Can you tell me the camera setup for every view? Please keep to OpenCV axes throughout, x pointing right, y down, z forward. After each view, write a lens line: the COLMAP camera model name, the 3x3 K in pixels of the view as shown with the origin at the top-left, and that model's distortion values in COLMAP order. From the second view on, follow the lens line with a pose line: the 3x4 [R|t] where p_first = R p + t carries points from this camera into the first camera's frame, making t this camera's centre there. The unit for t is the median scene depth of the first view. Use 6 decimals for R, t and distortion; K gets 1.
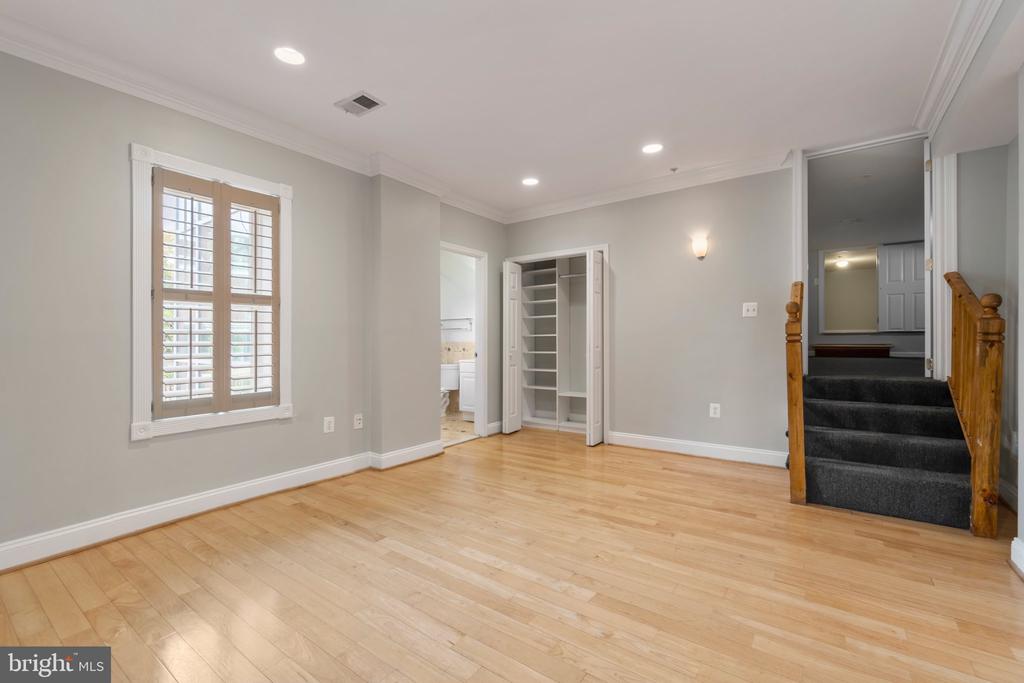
lens RADIAL K [[442.7, 0, 516.8], [0, 442.7, 340.4], [0, 0, 1]] dist [-0.005233, 0.001352]
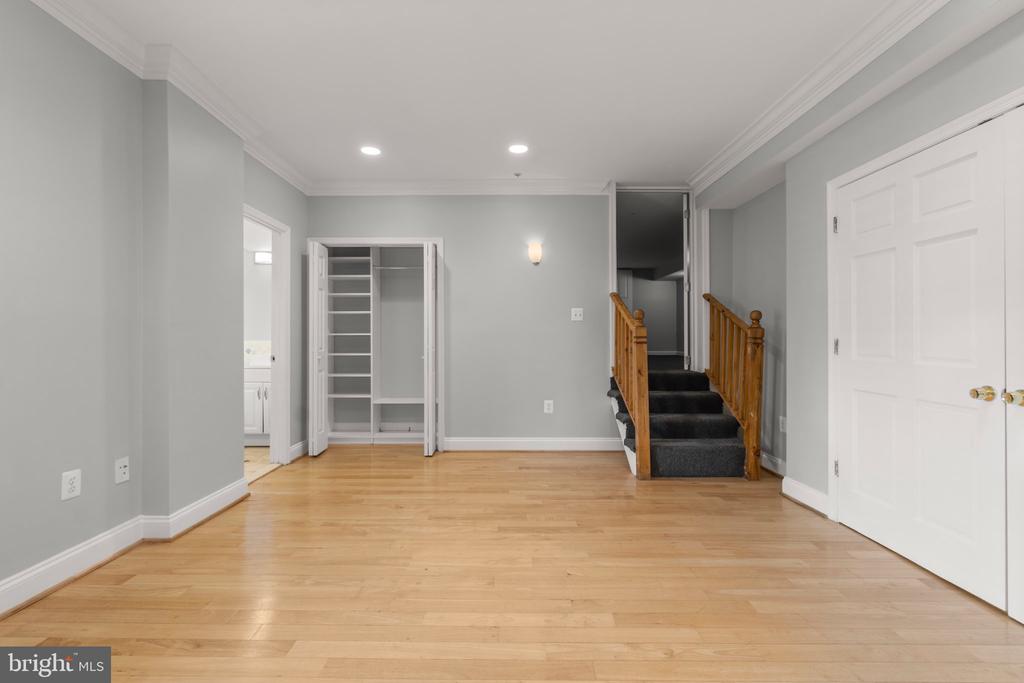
lens RADIAL K [[442.7, 0, 510.8], [0, 442.7, 340.7], [0, 0, 1]] dist [-0.005233, 0.001352]
pose [[0.814343, 0.007843, 0.580331, -0.292845], [-0.007127, 0.999968, -0.003512, 0.002598], [-0.580341, -0.001276, 0.814373, 0.202735]]
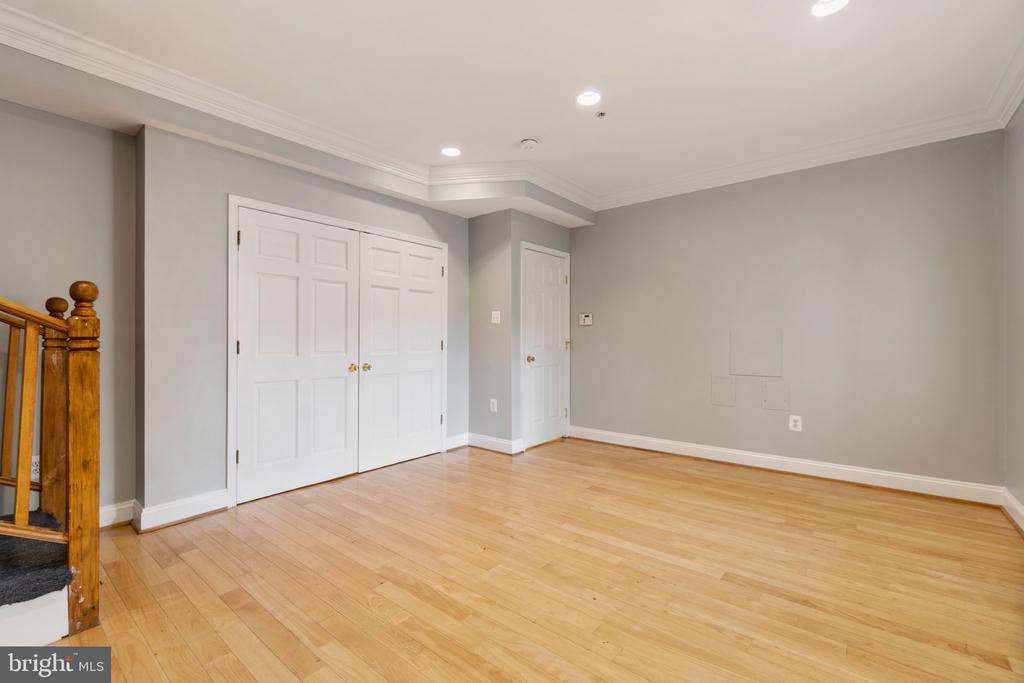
lens RADIAL K [[442.7, 0, 511.5], [0, 442.7, 336.4], [0, 0, 1]] dist [-0.005233, 0.001352]
pose [[-0.996764, 0.008041, 0.079987, 0.019666], [0.007891, 0.999966, -0.002194, -0.008335], [-0.080002, -0.001556, -0.996794, 1.303946]]
